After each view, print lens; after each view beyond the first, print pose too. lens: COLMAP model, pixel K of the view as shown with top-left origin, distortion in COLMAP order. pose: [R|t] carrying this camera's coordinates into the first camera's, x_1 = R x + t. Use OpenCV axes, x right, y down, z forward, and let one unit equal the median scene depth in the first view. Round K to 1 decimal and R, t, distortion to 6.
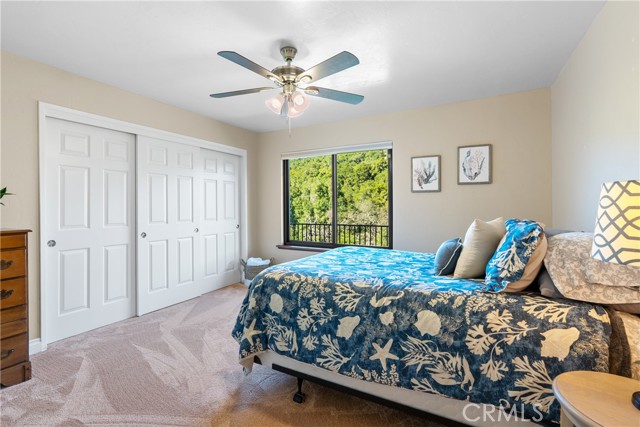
lens RADIAL K [[294.7, 0, 321.5], [0, 294.7, 213.4], [0, 0, 1]] dist [-0.008384, 0.004033]
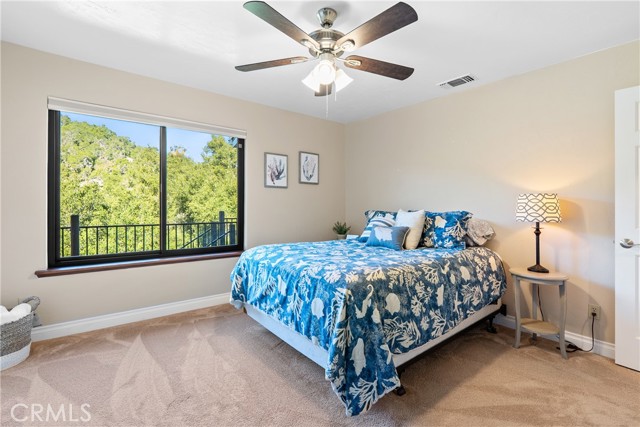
lens RADIAL K [[294.7, 0, 322.5], [0, 294.7, 207.8], [0, 0, 1]] dist [-0.008384, 0.004033]
pose [[0.373854, -0.003673, 0.927480, -0.617823], [0.009578, 0.999954, 0.000099, 0.002102], [-0.927438, 0.008846, 0.373872, 0.485265]]
